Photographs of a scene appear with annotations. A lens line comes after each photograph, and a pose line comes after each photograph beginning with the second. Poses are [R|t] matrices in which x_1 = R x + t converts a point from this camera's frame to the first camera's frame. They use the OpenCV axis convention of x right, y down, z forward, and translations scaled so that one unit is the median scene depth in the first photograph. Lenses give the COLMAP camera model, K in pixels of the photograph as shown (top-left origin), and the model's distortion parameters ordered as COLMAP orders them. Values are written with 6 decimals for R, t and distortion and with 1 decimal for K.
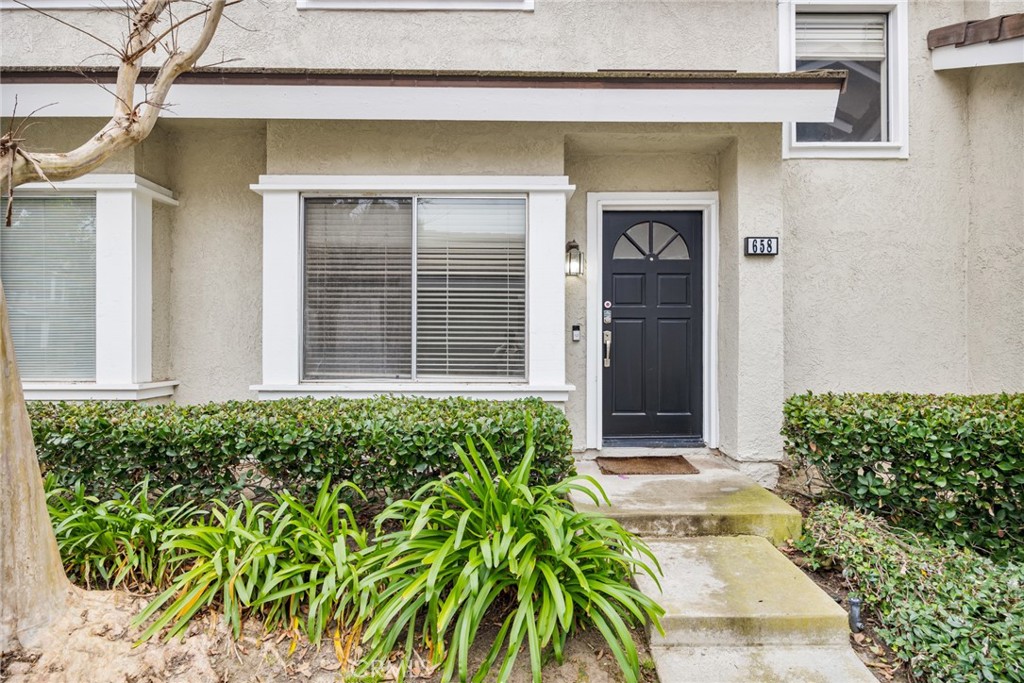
lens RADIAL K [[555.7, 0, 512.0], [0, 555.7, 341.5], [0, 0, 1]] dist [-0.003729, -0.001058]
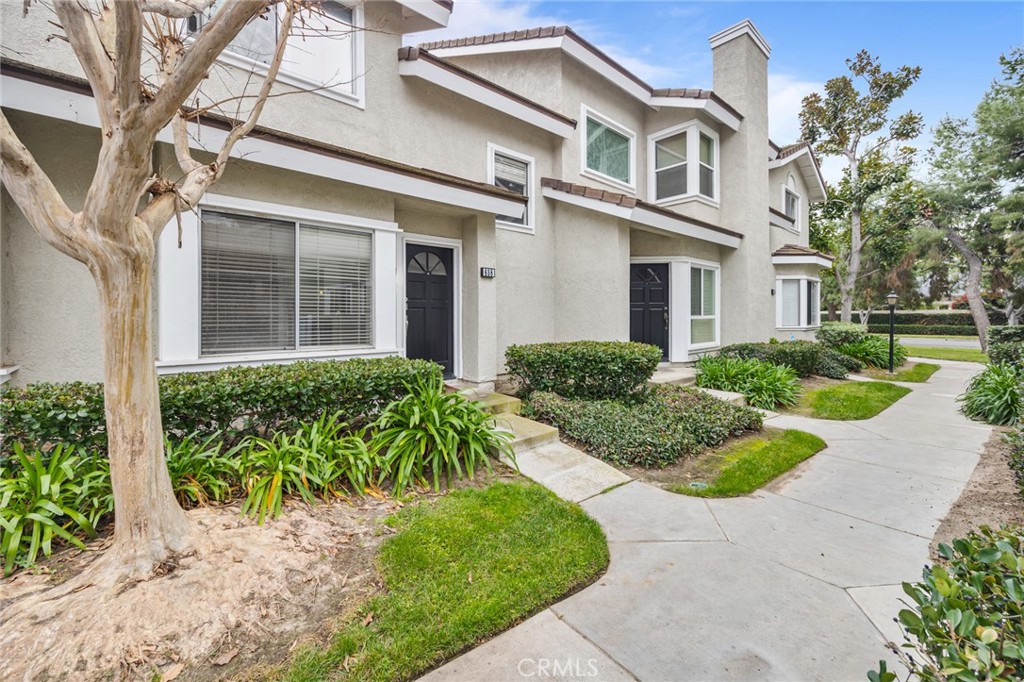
lens RADIAL K [[415.9, 0, 514.2], [0, 415.9, 319.7], [0, 0, 1]] dist [0.000033, -0.000119]
pose [[0.746410, -0.008252, 0.665435, -0.464492], [0.003975, 0.999961, 0.007942, -0.015387], [-0.665474, -0.003283, 0.746414, -0.166927]]
